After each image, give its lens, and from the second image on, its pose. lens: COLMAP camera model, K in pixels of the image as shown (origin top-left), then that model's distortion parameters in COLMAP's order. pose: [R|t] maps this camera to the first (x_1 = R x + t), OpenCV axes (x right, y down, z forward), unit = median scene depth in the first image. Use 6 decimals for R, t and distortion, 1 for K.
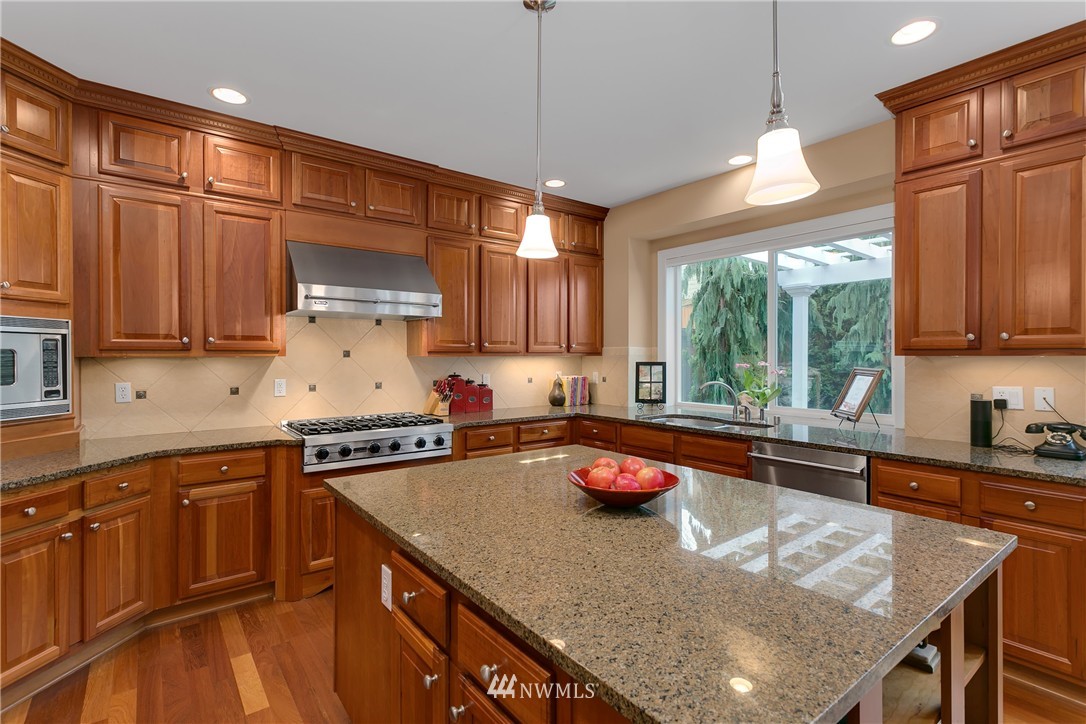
lens RADIAL K [[515.0, 0, 538.9], [0, 515.0, 357.5], [0, 0, 1]] dist [0.009149, -0.001229]
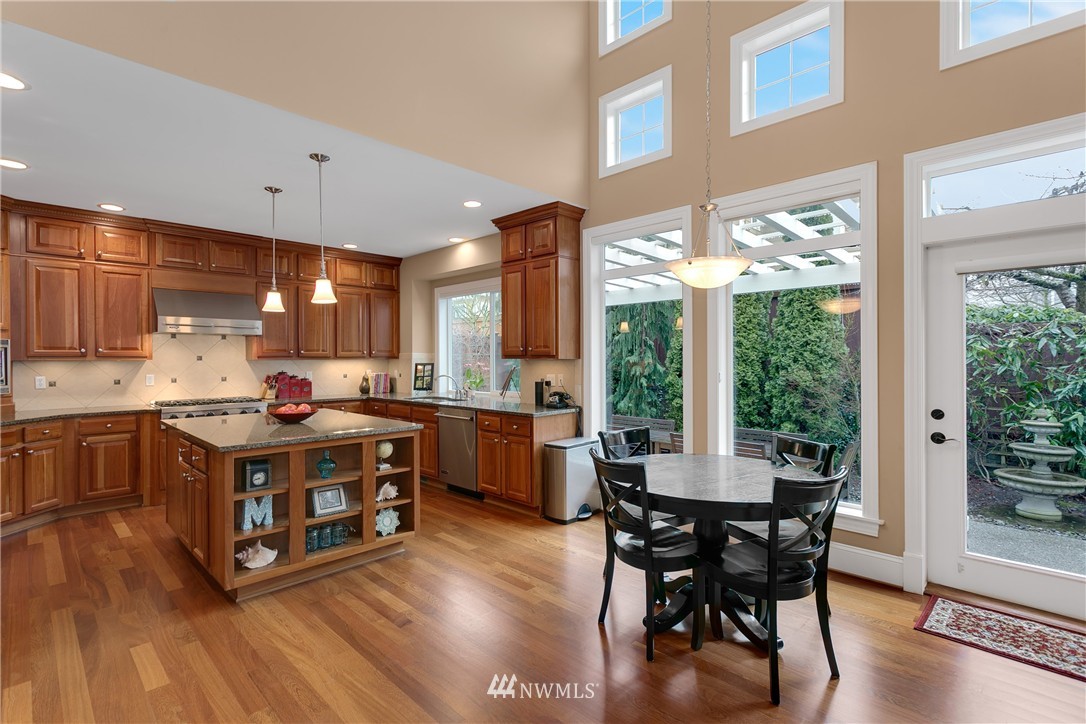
lens RADIAL K [[515.0, 0, 537.8], [0, 515.0, 360.5], [0, 0, 1]] dist [0.009149, -0.001229]
pose [[0.991567, -0.002773, 0.129565, 0.504705], [0.002626, 0.999996, 0.001311, 0.000302], [-0.129568, -0.000960, 0.991570, -0.772803]]
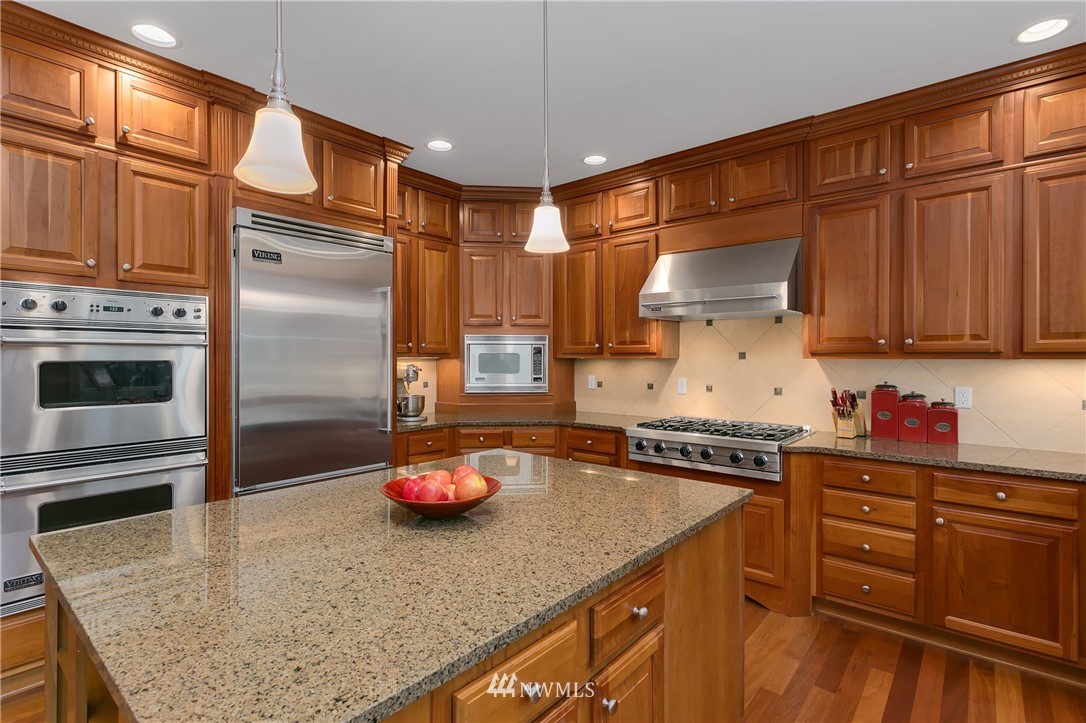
lens RADIAL K [[515.0, 0, 534.5], [0, 515.0, 360.9], [0, 0, 1]] dist [0.009149, -0.001229]
pose [[0.215303, 0.013754, -0.976451, 0.576678], [-0.001278, 0.999904, 0.013802, -0.011729], [0.976547, -0.001724, 0.215299, 0.499850]]
